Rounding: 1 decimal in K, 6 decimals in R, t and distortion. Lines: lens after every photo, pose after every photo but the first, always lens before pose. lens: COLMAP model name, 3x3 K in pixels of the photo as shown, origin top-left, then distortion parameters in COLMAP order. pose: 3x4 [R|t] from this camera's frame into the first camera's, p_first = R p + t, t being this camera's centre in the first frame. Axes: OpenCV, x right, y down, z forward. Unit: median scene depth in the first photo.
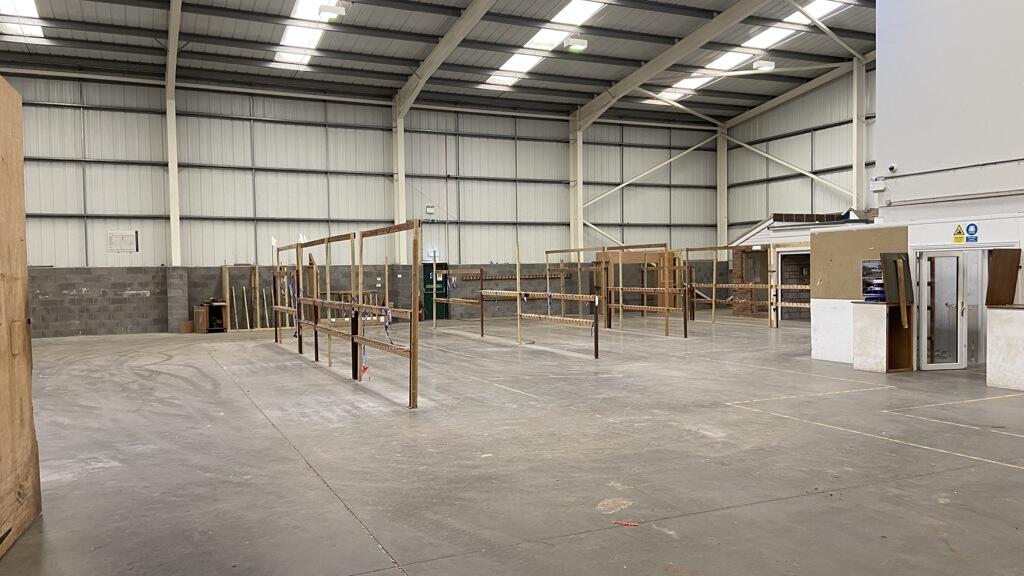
lens RADIAL K [[747.3, 0, 501.7], [0, 747.3, 303.1], [0, 0, 1]] dist [0.043113, -0.016412]
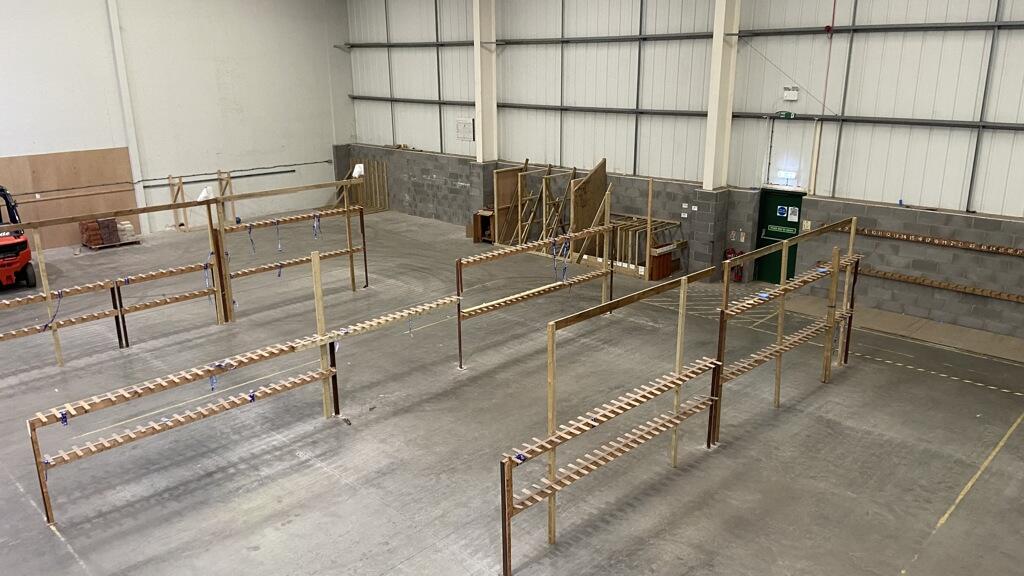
lens RADIAL K [[747.3, 0, 505.5], [0, 747.3, 291.1], [0, 0, 1]] dist [0.043113, -0.016412]
pose [[0.366951, 0.283949, -0.885844, 0.363566], [-0.032640, 0.955618, 0.292794, -0.140903], [0.929668, -0.078527, 0.359933, 0.580144]]
